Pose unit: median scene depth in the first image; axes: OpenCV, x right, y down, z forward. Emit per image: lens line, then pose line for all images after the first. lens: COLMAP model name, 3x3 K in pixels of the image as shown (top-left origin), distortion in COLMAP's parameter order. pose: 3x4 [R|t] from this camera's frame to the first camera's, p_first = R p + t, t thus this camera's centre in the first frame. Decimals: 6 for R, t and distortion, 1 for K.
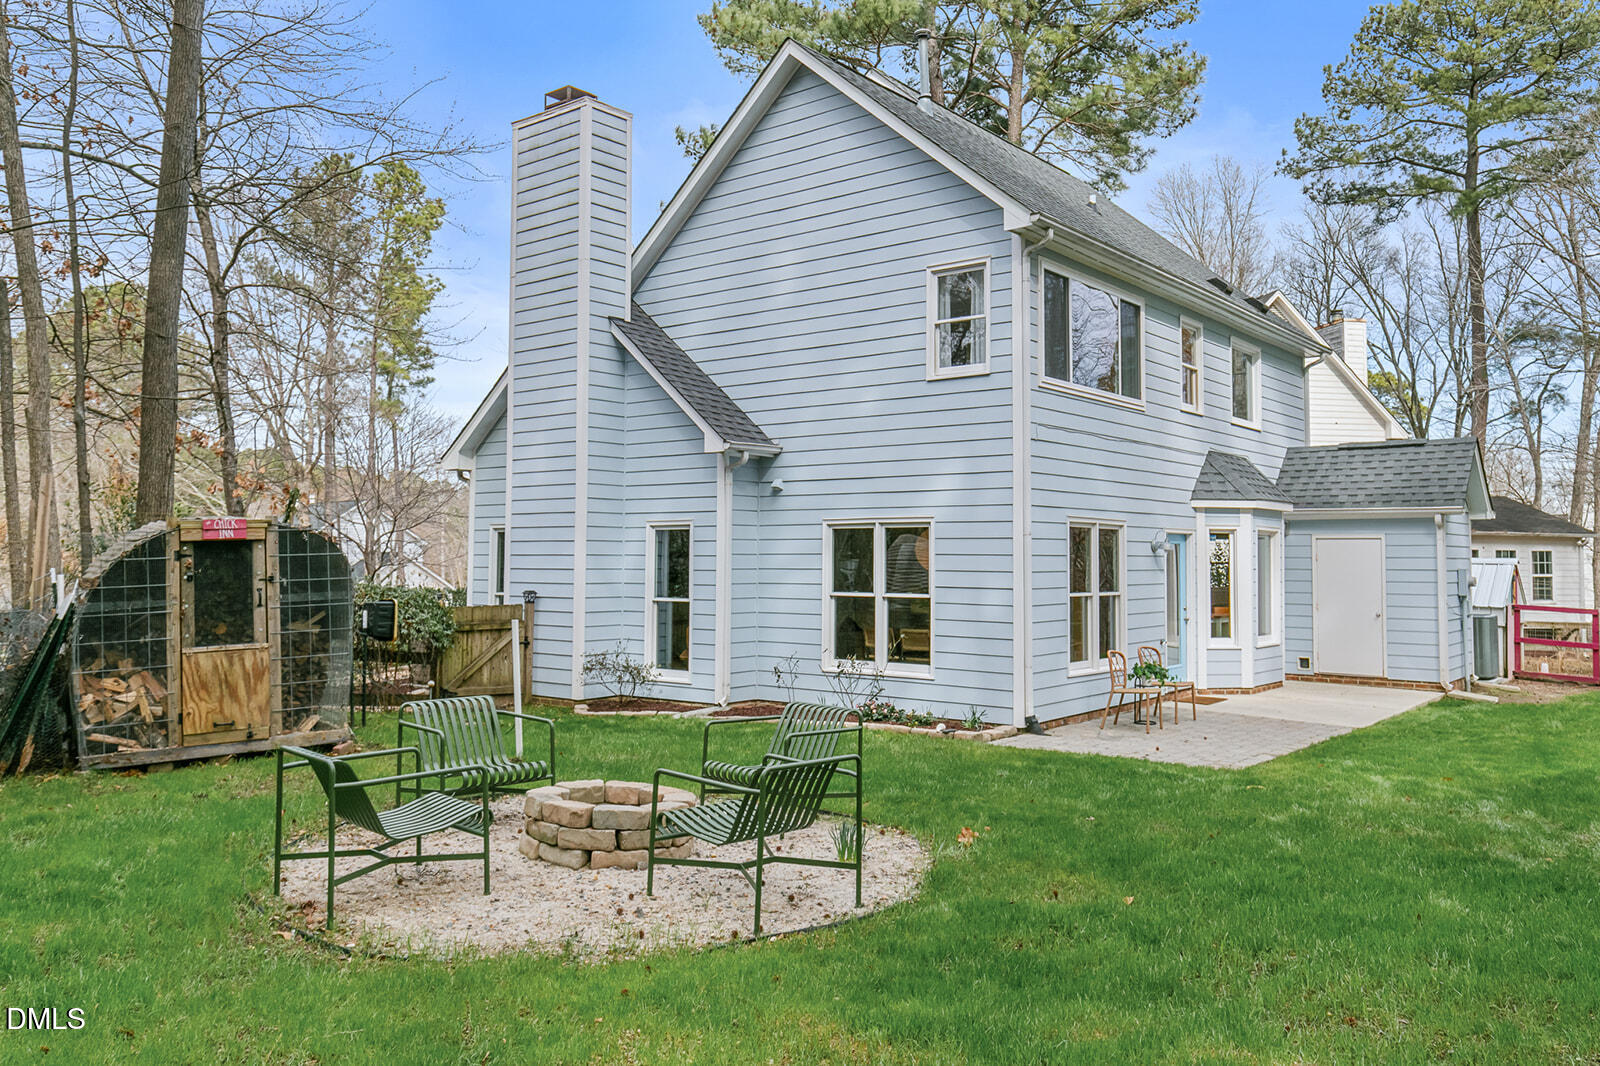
lens RADIAL K [[1218.9, 0, 799.6], [0, 1218.9, 526.2], [0, 0, 1]] dist [0.000614, -0.001241]
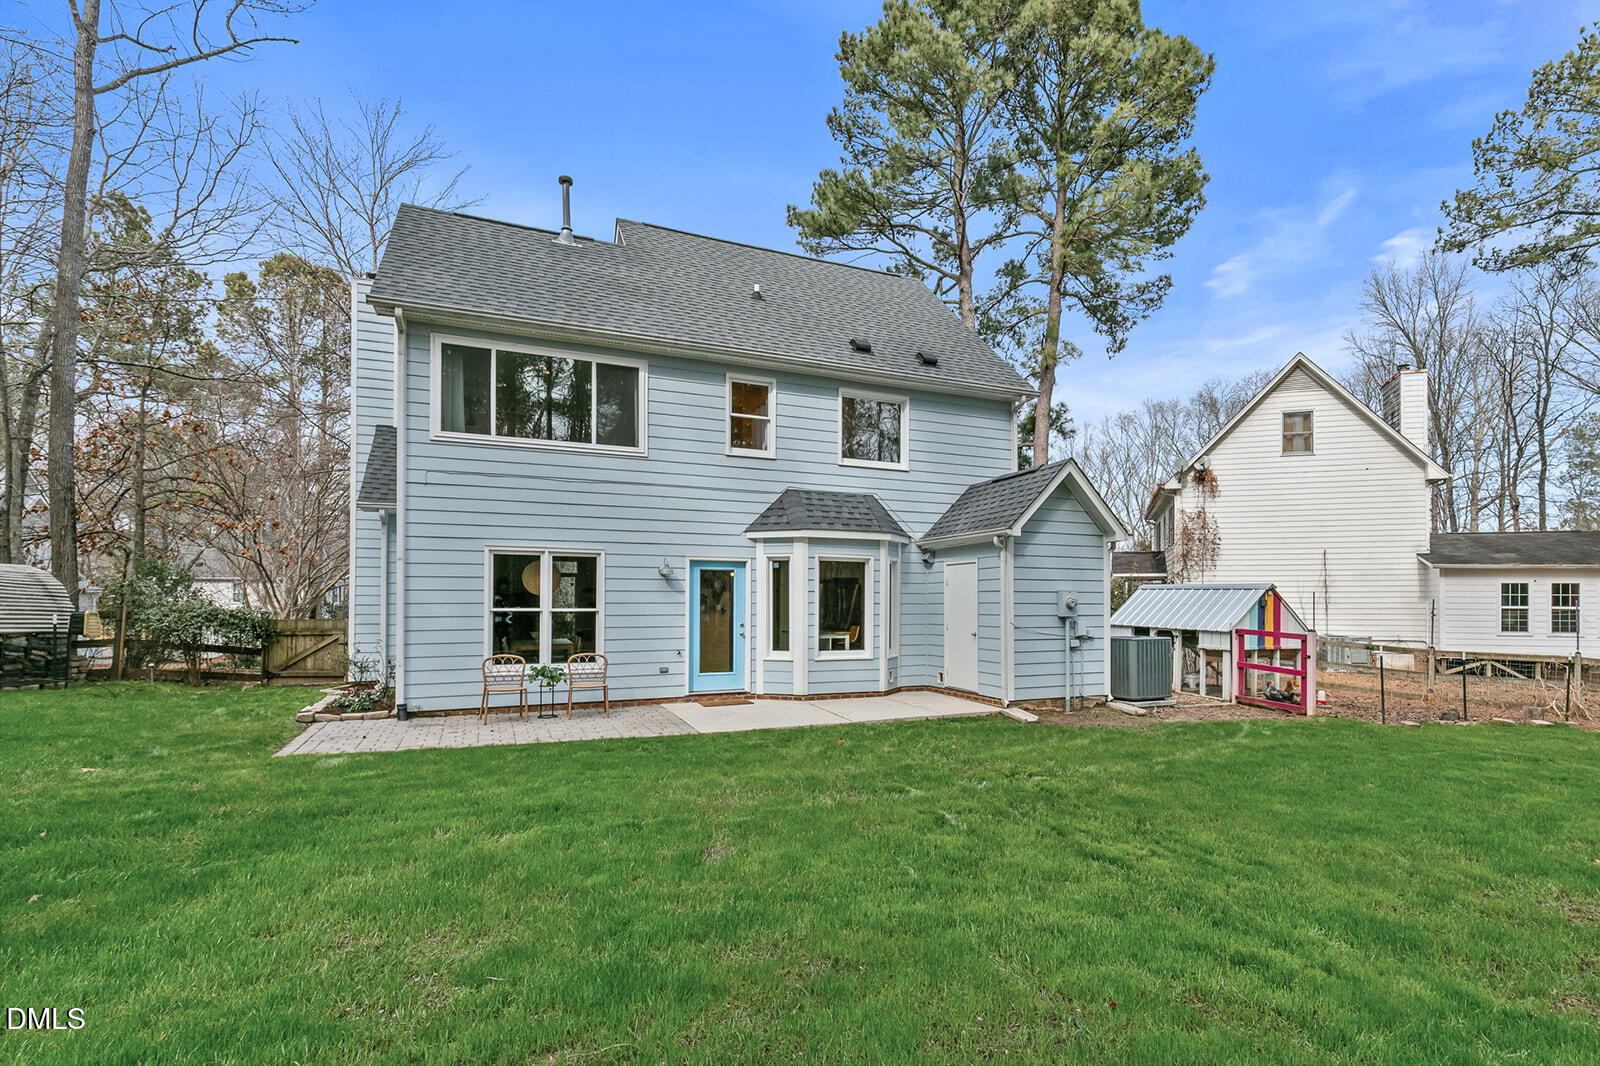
lens RADIAL K [[736.7, 0, 800.8], [0, 736.7, 602.7], [0, 0, 1]] dist [0.001431, 0.000191]
pose [[0.882584, 0.008825, -0.470073, 0.685125], [0.008200, 0.999383, 0.034159, 0.021843], [0.470084, -0.034003, 0.881966, 0.394408]]
